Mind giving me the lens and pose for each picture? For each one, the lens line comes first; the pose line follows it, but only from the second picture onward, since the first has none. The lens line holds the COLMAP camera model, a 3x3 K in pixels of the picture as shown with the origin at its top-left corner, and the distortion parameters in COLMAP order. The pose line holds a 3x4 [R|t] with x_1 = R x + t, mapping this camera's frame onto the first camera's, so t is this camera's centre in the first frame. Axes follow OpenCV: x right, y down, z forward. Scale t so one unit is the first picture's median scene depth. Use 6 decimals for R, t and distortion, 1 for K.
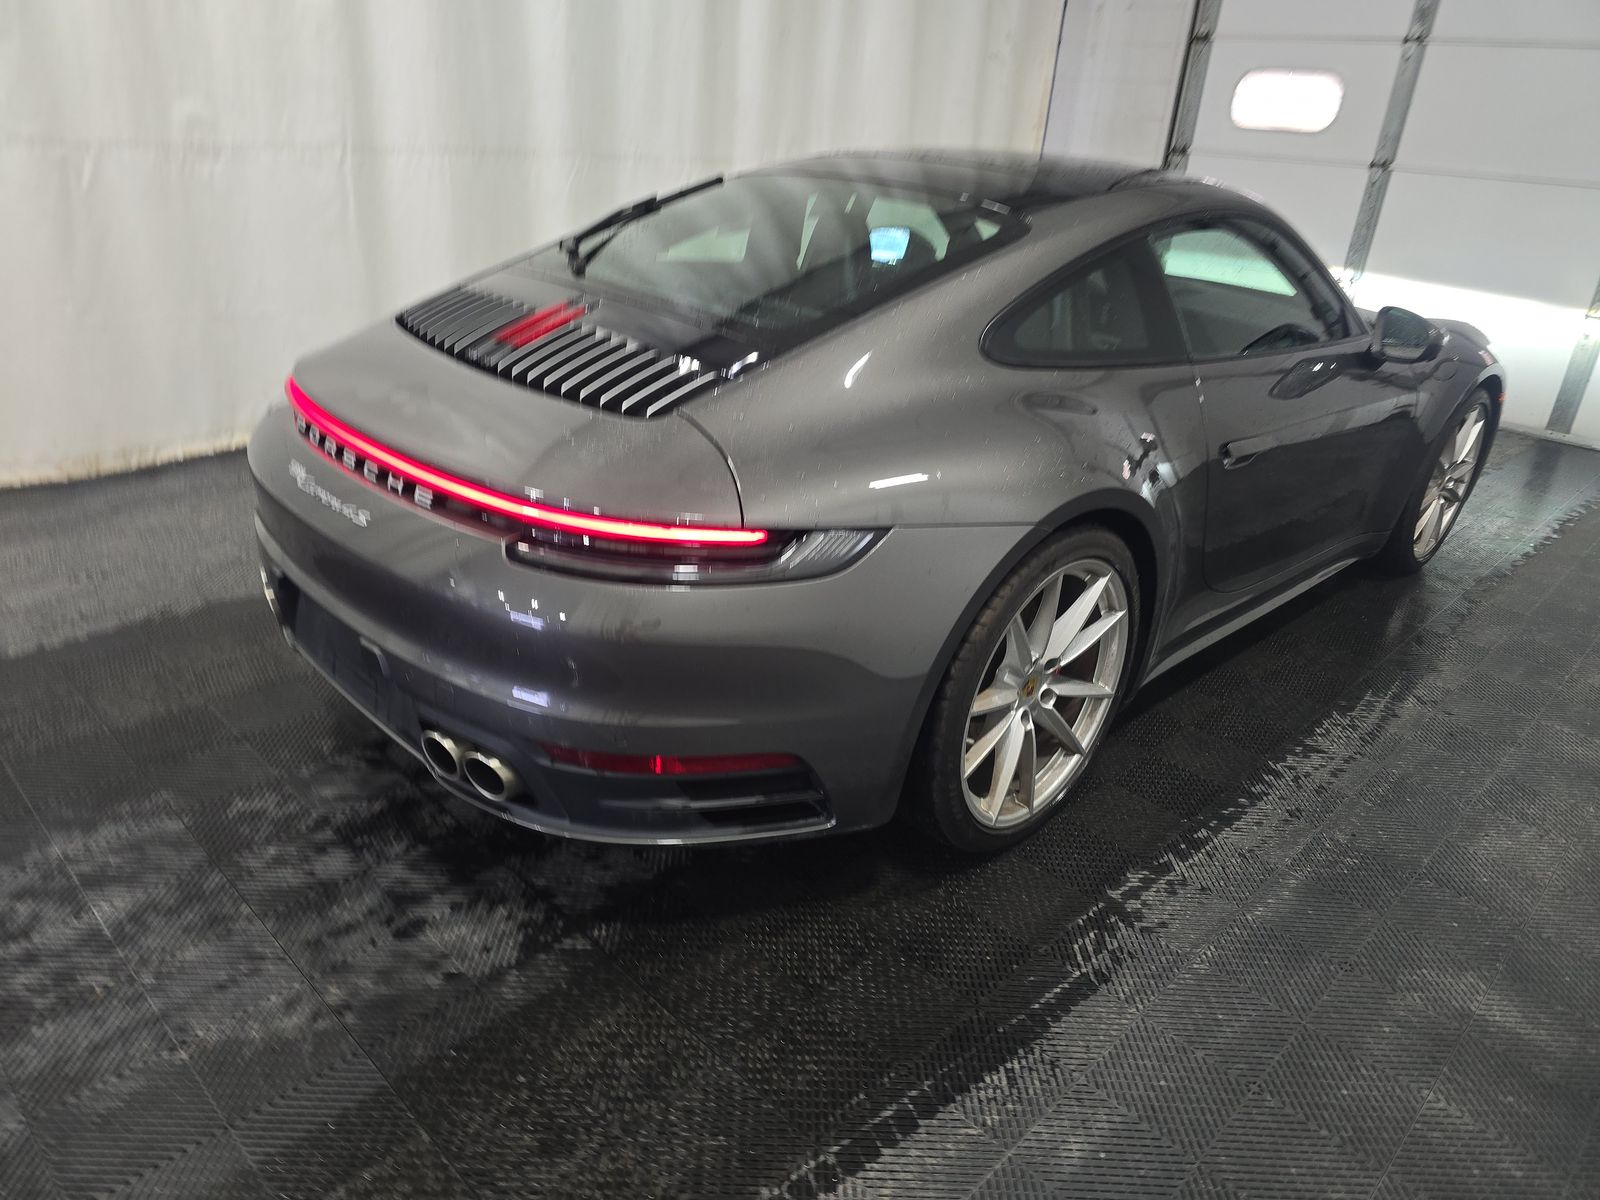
lens RADIAL K [[1076.6, 0, 800.0], [0, 1076.6, 600.0], [0, 0, 1]] dist [0.022658, -0.025160]
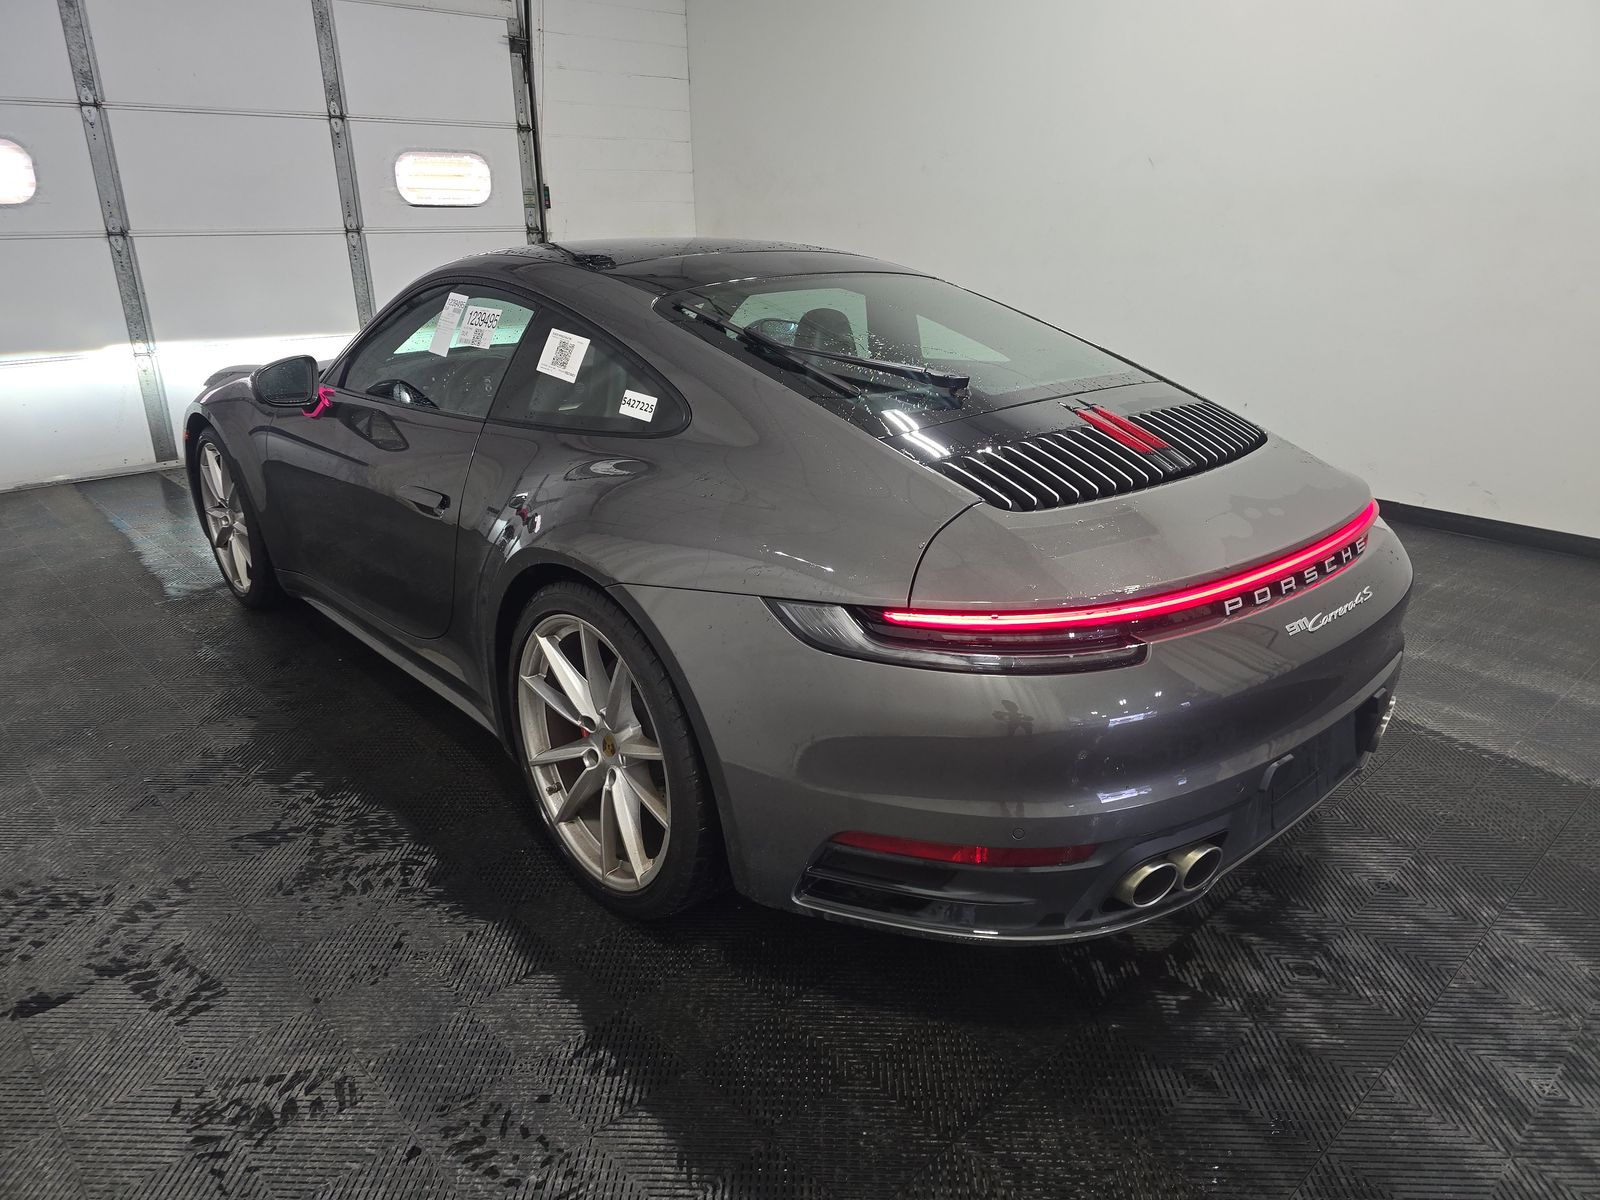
lens RADIAL K [[1076.6, 0, 800.0], [0, 1076.6, 600.0], [0, 0, 1]] dist [0.022658, -0.025160]
pose [[0.041710, -0.398010, 0.916432, -1.298325], [0.424421, 0.837419, 0.344378, -0.624459], [-0.904504, 0.374589, 0.203853, 1.178062]]
